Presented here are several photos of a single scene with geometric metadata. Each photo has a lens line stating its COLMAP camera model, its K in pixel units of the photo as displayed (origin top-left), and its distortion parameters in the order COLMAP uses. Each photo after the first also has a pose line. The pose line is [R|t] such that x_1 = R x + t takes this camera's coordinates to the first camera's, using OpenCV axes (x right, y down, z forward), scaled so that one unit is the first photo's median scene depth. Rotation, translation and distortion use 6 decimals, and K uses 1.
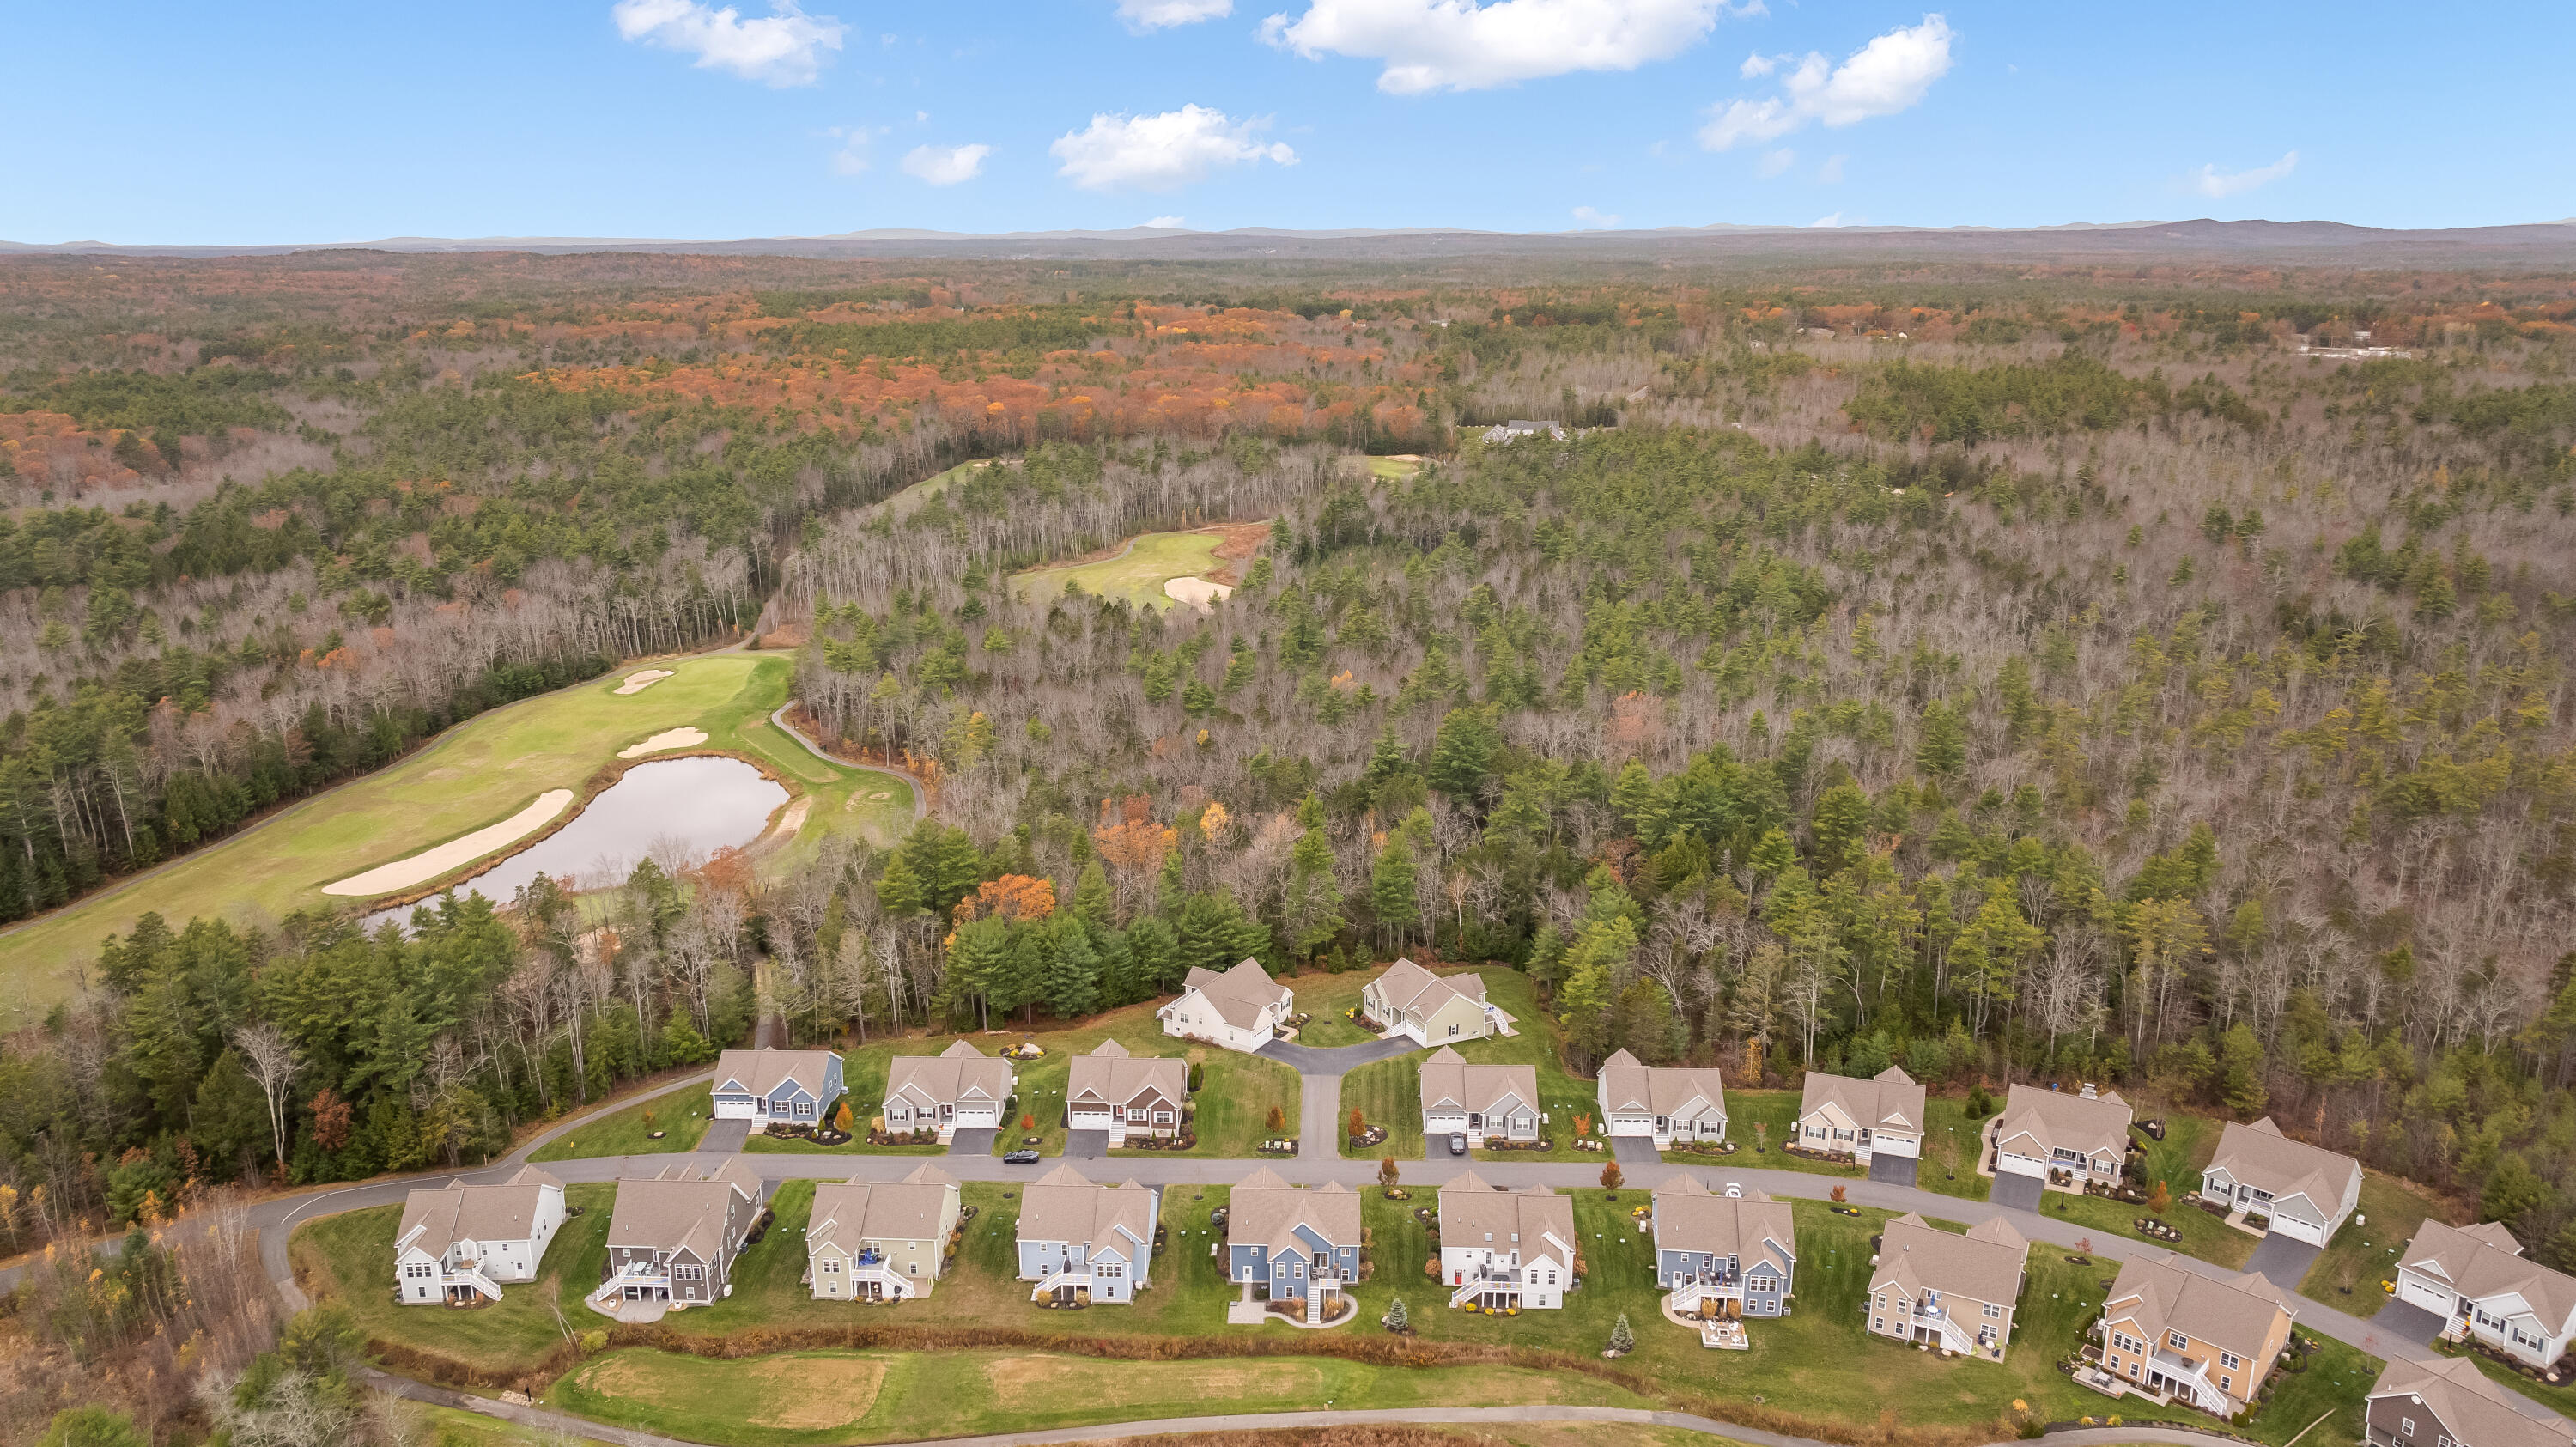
lens RADIAL K [[1819.0, 0, 1291.8], [0, 1819.0, 730.7], [0, 0, 1]] dist [-0.018852, -0.001421]
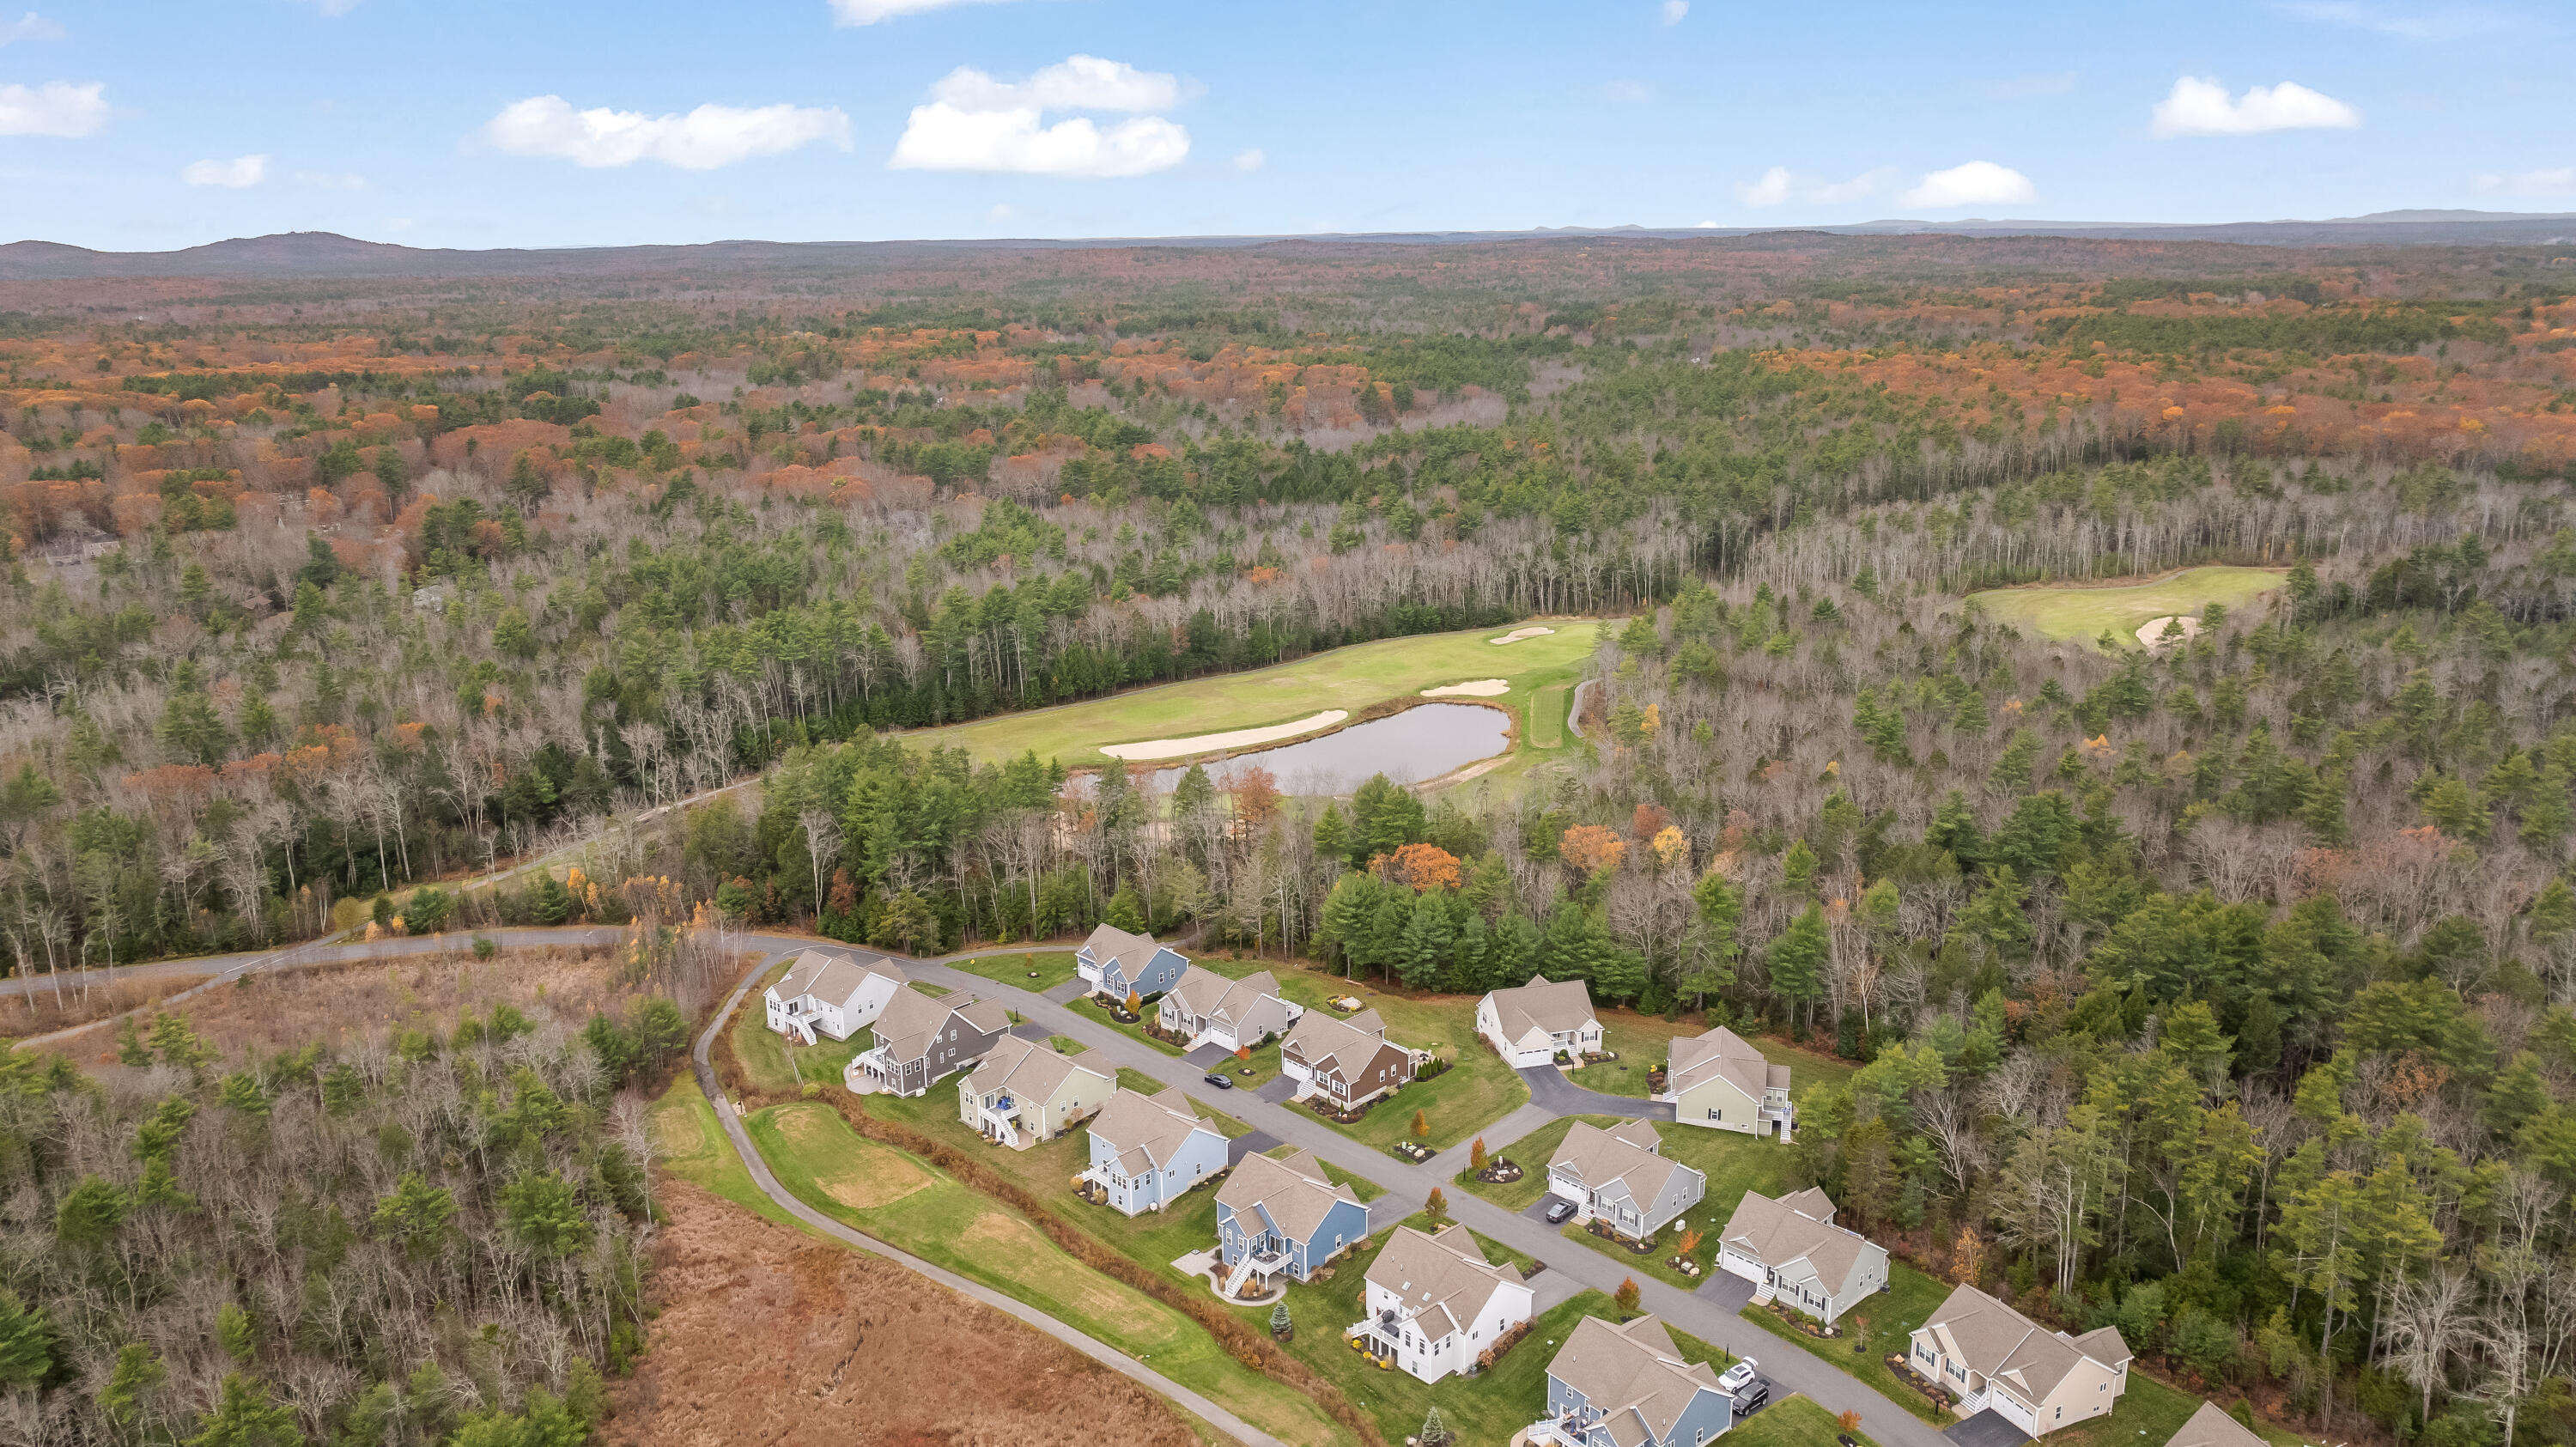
lens RADIAL K [[1819.0, 0, 1292.3], [0, 1819.0, 733.0], [0, 0, 1]] dist [-0.018852, -0.001421]
pose [[0.727893, 0.179273, -0.661840, 0.558465], [-0.173208, 0.981987, 0.075497, -0.057912], [0.663453, 0.059683, 0.745833, 0.204291]]
